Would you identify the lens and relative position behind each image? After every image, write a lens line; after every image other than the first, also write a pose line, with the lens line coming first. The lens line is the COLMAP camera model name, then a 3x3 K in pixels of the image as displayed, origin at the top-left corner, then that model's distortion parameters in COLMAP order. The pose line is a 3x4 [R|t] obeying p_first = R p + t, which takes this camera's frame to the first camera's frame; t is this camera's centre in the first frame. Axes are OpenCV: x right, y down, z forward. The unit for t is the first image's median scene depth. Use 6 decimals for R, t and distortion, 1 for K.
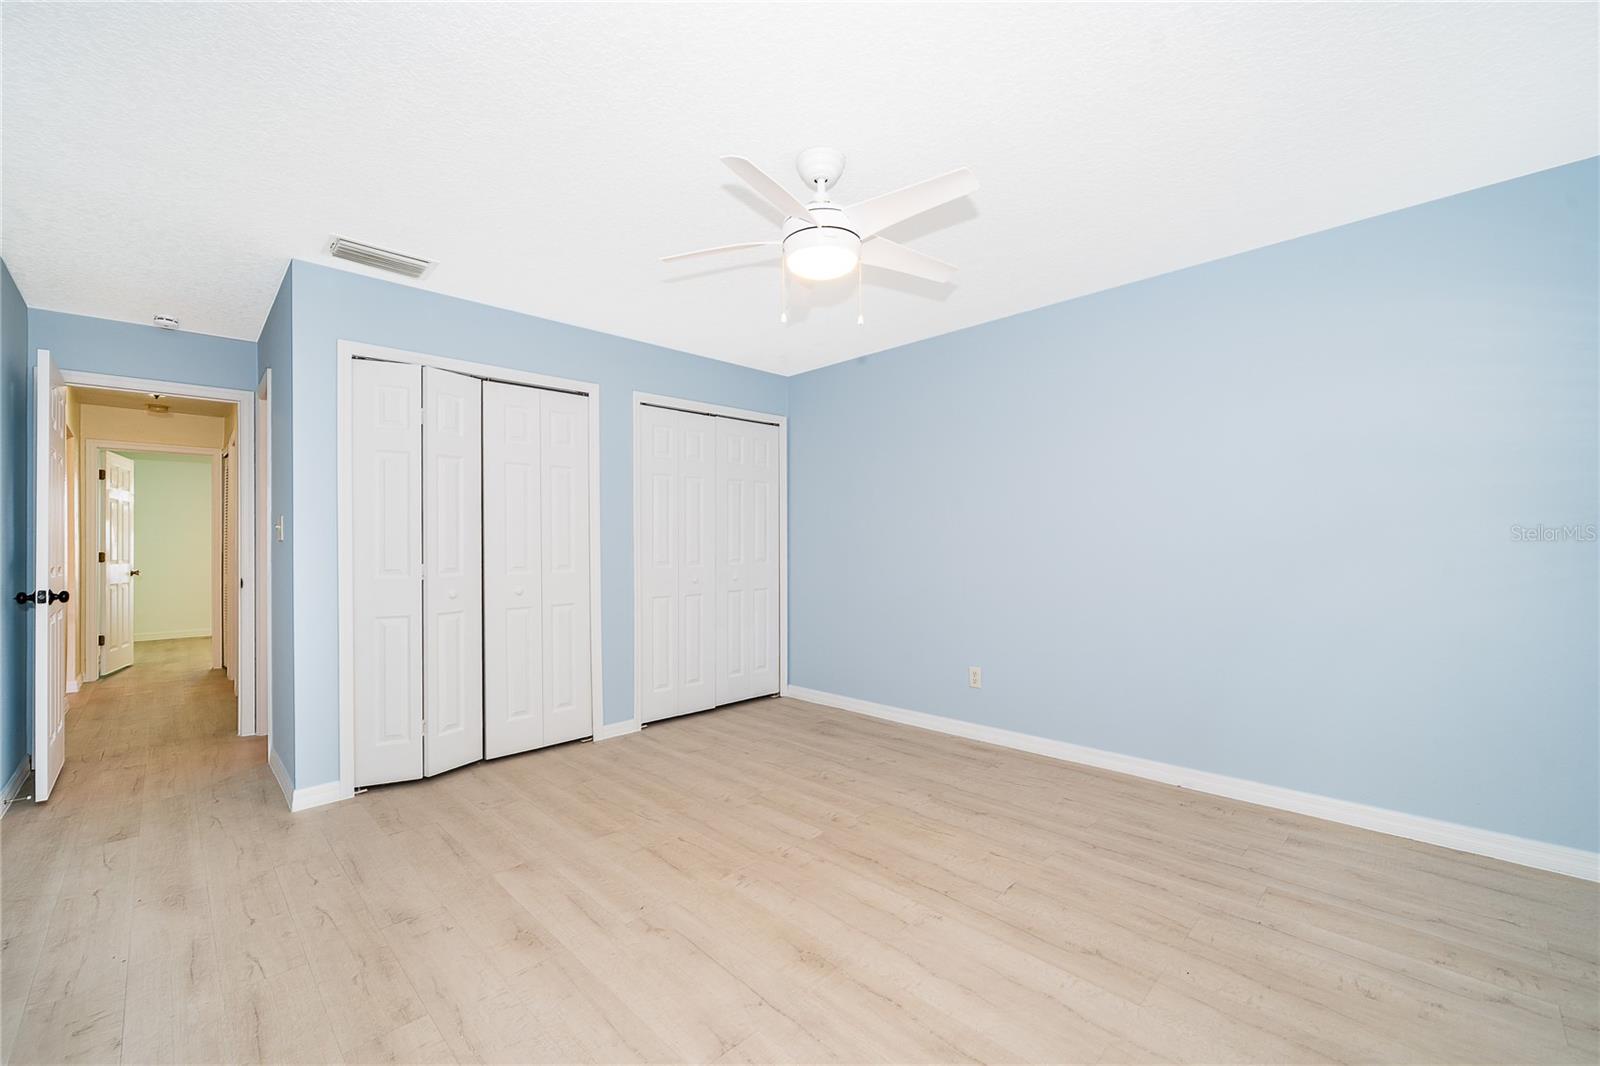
lens RADIAL K [[648.2, 0, 801.1], [0, 648.2, 539.8], [0, 0, 1]] dist [-0.001062, 0.000046]
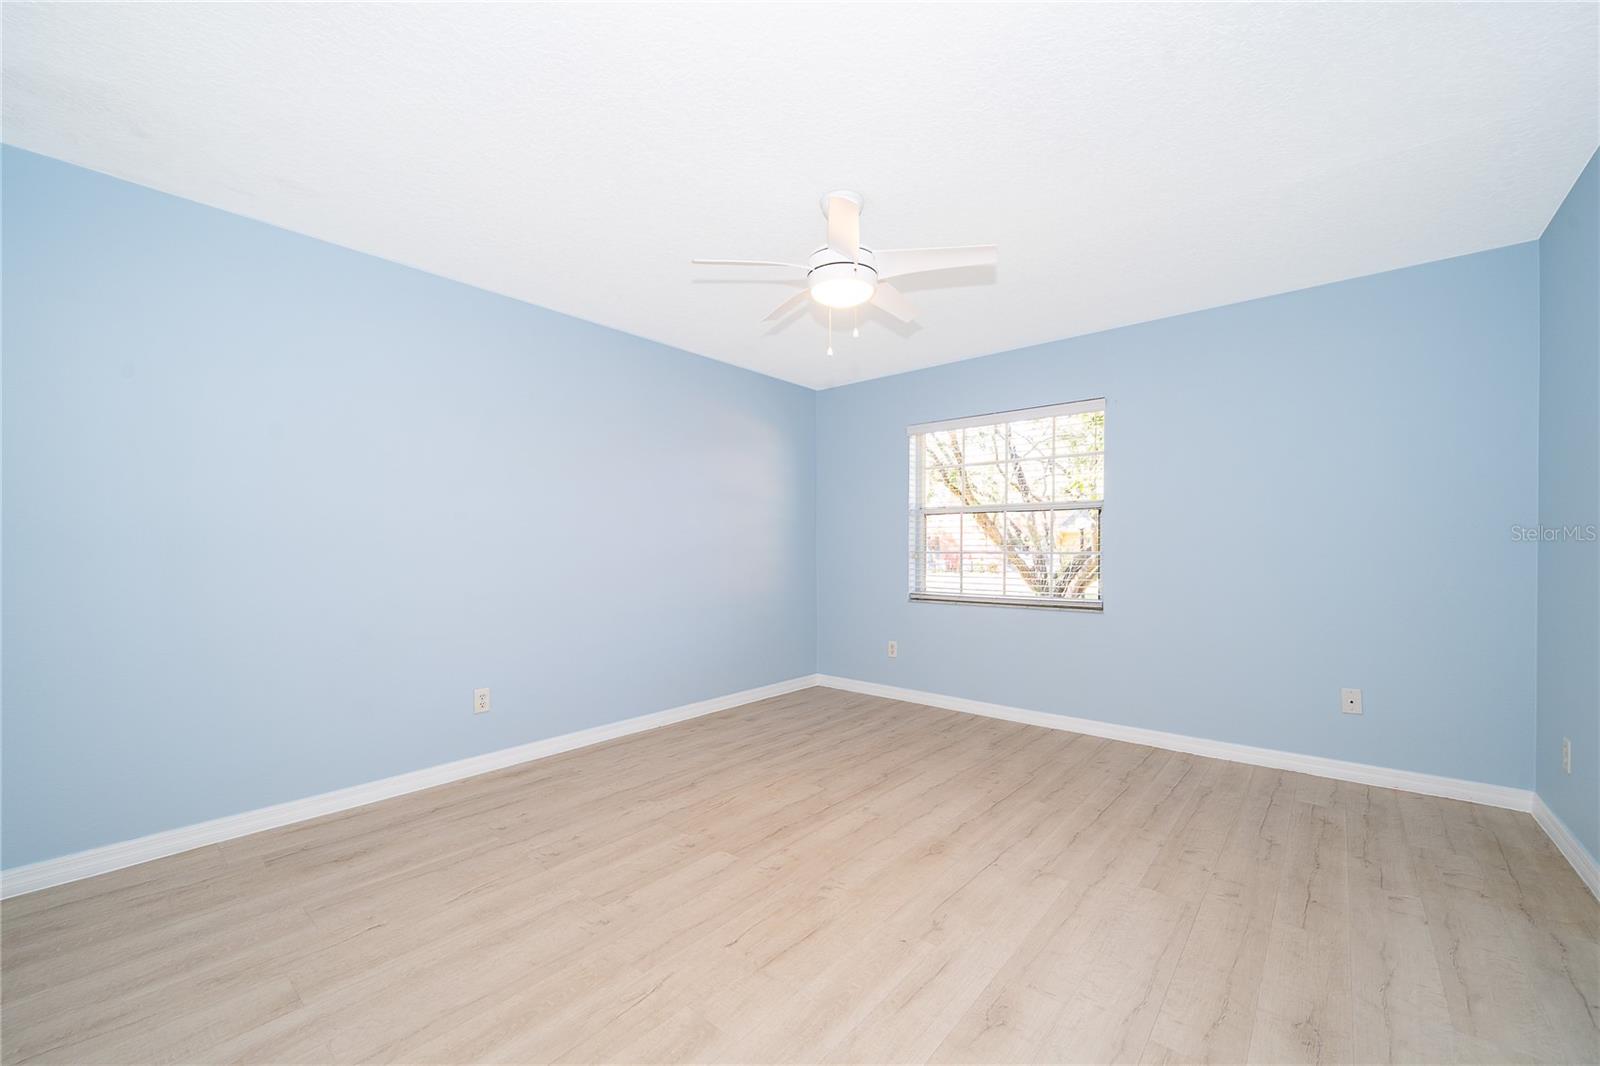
lens RADIAL K [[648.2, 0, 801.1], [0, 648.2, 539.8], [0, 0, 1]] dist [-0.001062, 0.000046]
pose [[-0.095675, 0.023365, 0.995138, -0.737146], [-0.007826, 0.999676, -0.024224, 0.025741], [-0.995382, -0.010106, -0.095461, 0.801660]]
